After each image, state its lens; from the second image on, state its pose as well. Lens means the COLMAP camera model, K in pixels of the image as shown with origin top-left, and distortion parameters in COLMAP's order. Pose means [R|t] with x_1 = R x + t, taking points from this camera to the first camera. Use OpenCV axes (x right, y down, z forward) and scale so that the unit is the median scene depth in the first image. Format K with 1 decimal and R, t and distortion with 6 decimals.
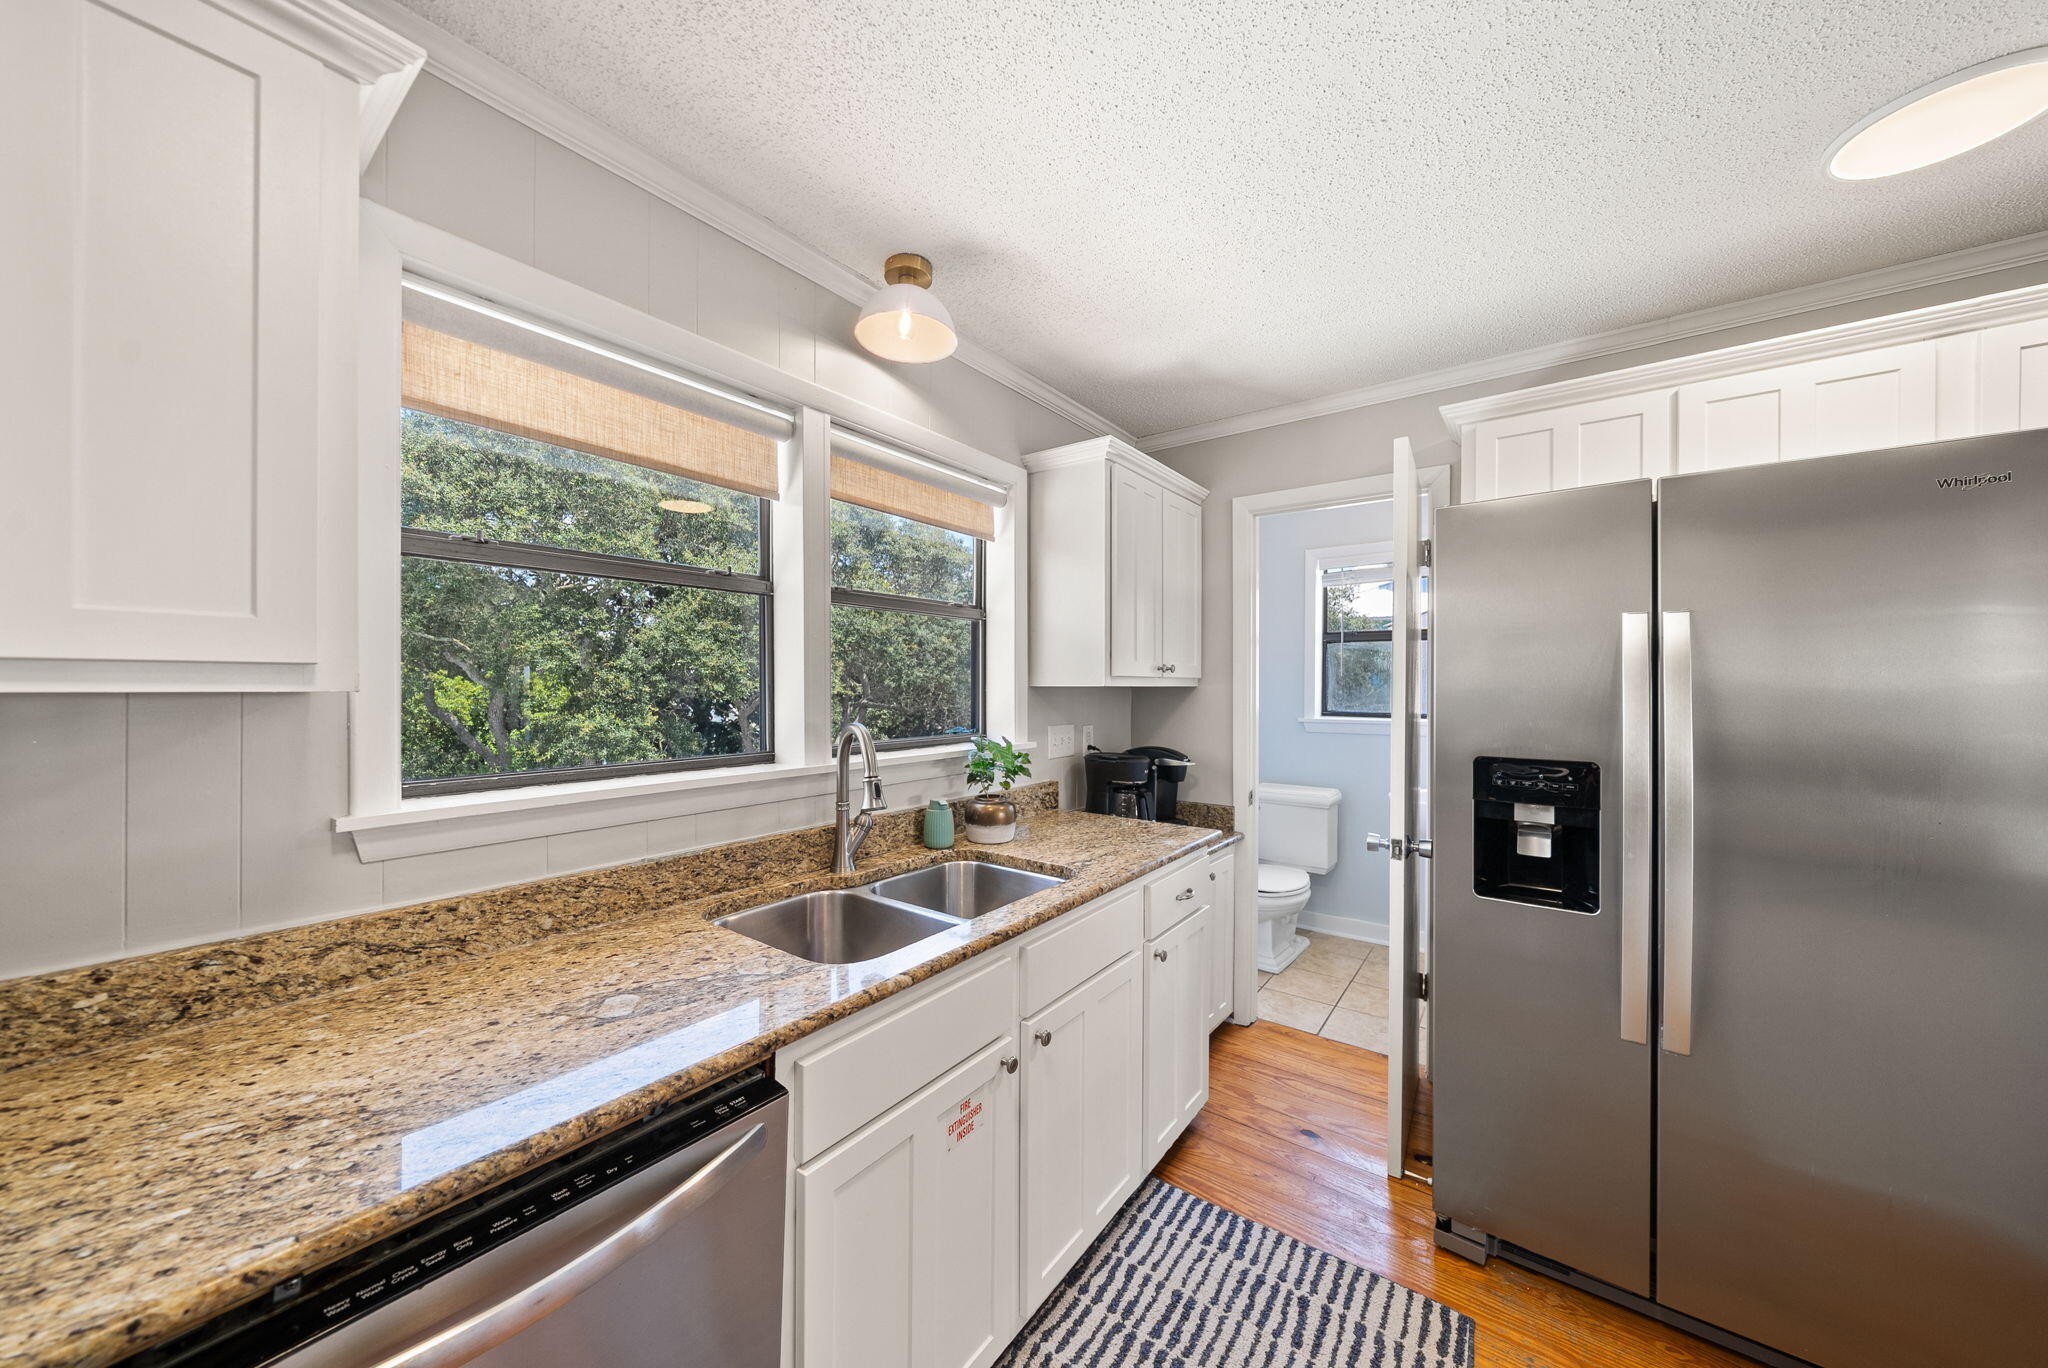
lens RADIAL K [[708.0, 0, 1007.9], [0, 708.0, 679.8], [0, 0, 1]] dist [0.001689, 0.000224]
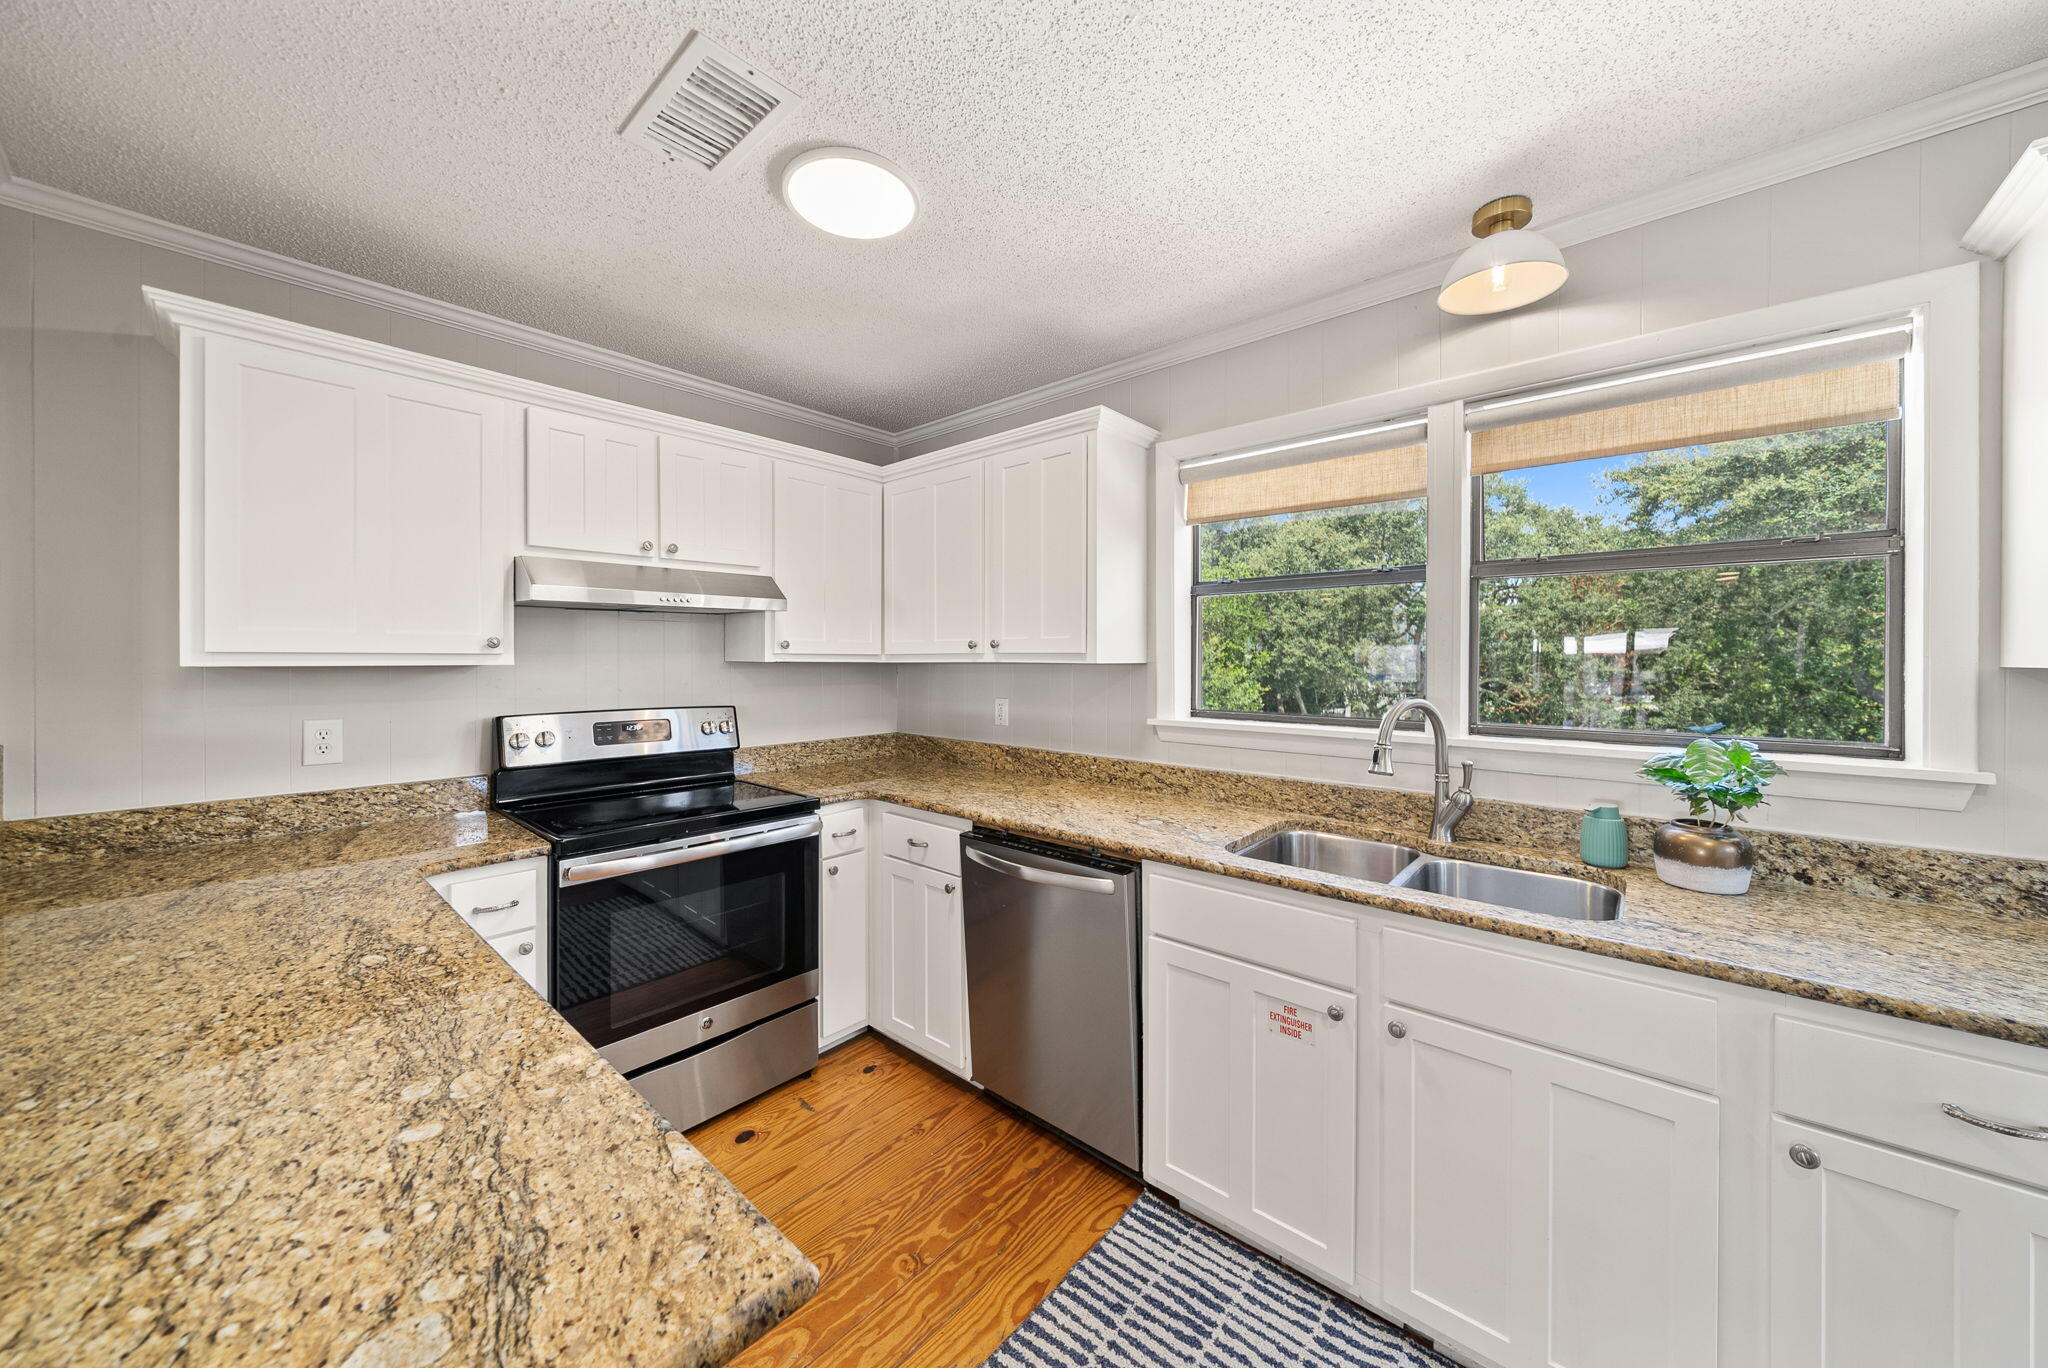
lens RADIAL K [[708.0, 0, 1031.2], [0, 708.0, 656.6], [0, 0, 1]] dist [0.001689, 0.000224]
pose [[-0.060183, -0.006009, -0.998169, 1.104486], [0.004932, 0.999968, -0.006317, 0.003740], [0.998175, -0.005303, -0.060152, 0.597629]]
